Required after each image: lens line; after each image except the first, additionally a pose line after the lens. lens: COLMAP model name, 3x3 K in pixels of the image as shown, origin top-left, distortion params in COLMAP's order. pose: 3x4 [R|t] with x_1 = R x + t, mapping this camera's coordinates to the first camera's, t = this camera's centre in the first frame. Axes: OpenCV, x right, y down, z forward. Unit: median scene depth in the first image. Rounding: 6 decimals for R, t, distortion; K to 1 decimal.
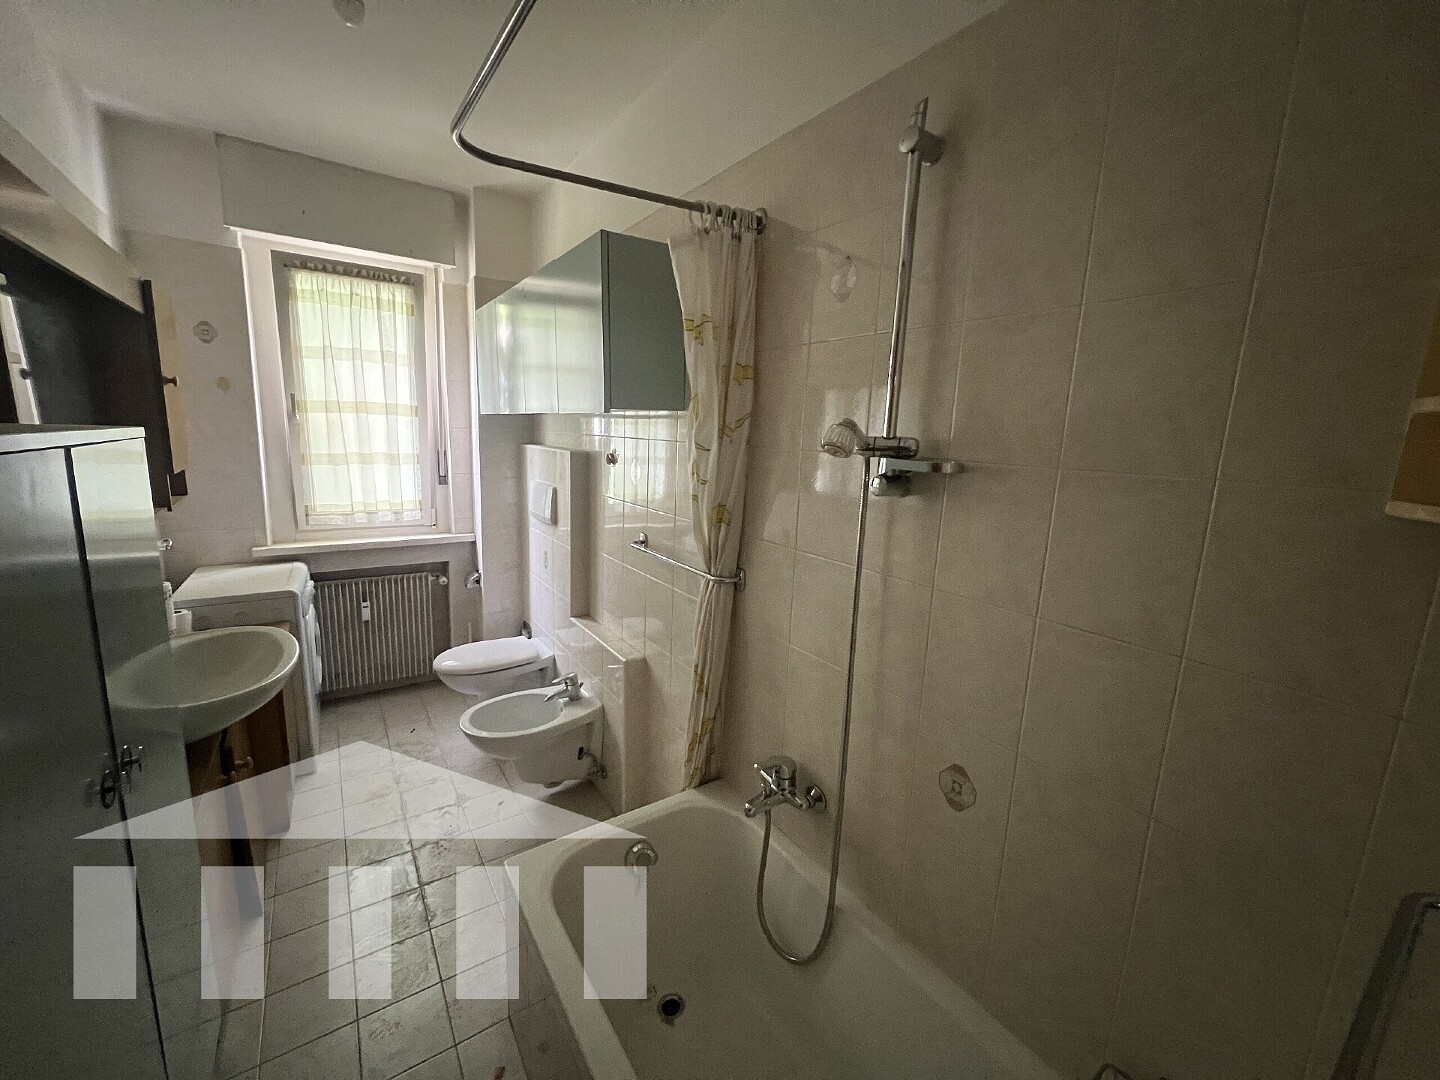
lens RADIAL K [[572.6, 0, 715.6], [0, 572.6, 532.3], [0, 0, 1]] dist [-0.004641, 0.000567]
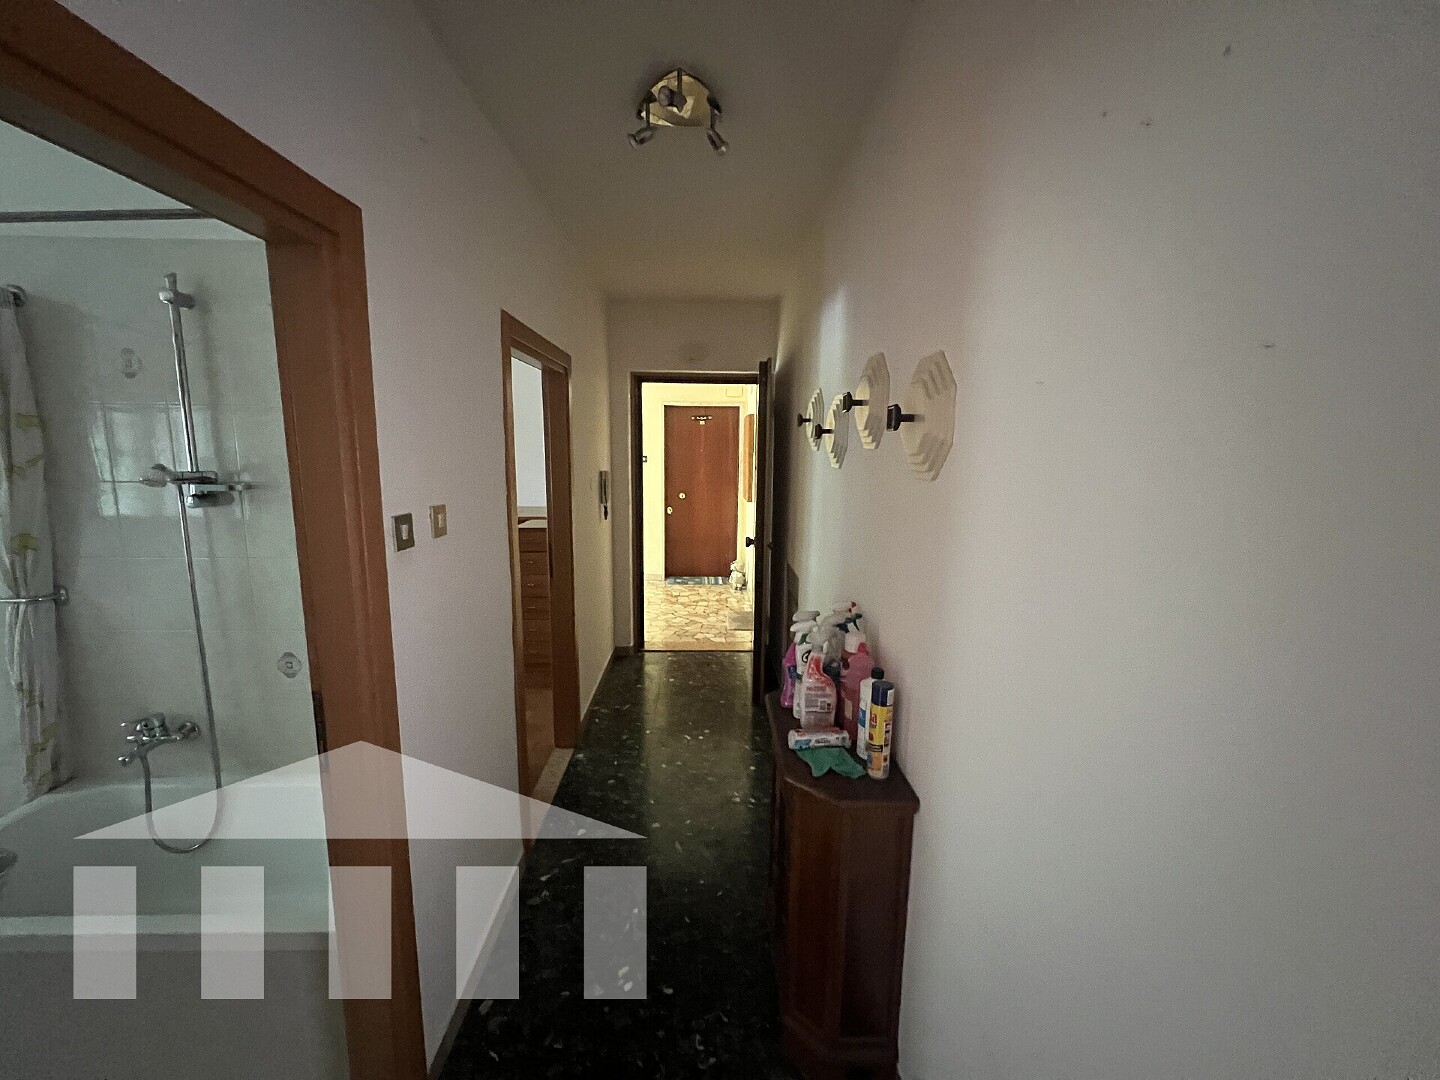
lens RADIAL K [[582.7, 0, 720.5], [0, 582.7, 535.2], [0, 0, 1]] dist [-0.001011, -0.000007]
pose [[0.536032, -0.158115, 0.829259, -0.226251], [0.158247, 0.983710, 0.085274, 0.082640], [-0.829233, 0.085518, 0.552321, -0.875249]]
